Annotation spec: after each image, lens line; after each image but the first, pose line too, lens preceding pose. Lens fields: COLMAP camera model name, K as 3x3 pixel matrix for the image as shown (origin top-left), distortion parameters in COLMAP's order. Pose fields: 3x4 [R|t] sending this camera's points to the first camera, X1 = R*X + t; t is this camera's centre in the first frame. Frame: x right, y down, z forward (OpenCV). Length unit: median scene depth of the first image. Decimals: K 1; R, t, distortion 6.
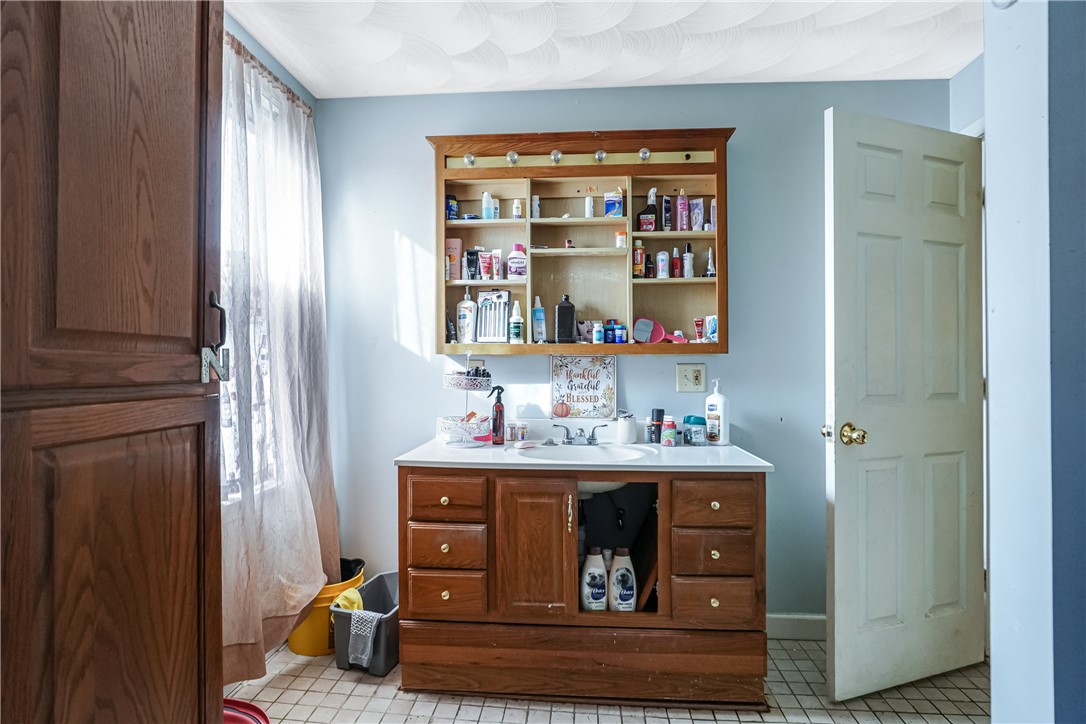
lens RADIAL K [[531.7, 0, 543.0], [0, 531.7, 362.0], [0, 0, 1]] dist [-0.058536, -0.000258]
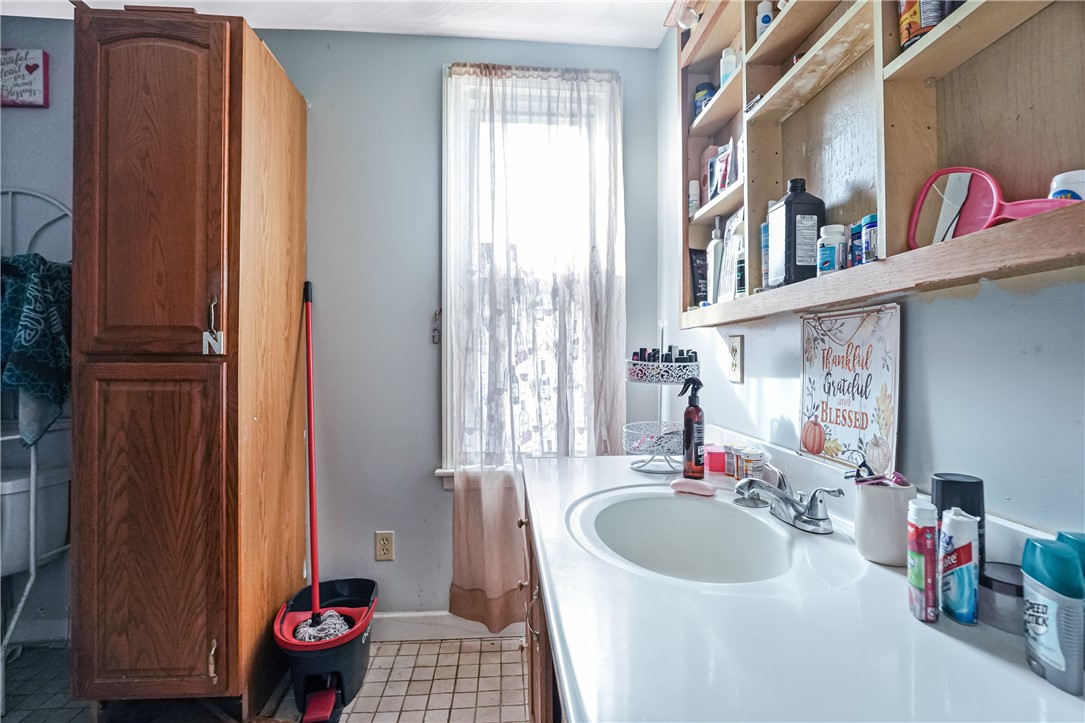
lens RADIAL K [[534.7, 0, 542.5], [0, 534.7, 361.5], [0, 0, 1]] dist [0.000705, 0.000139]
pose [[0.149267, 0.000370, -0.988797, 1.216788], [0.001687, 0.999998, 0.000628, 0.069104], [0.988796, -0.001762, 0.149266, 1.926606]]
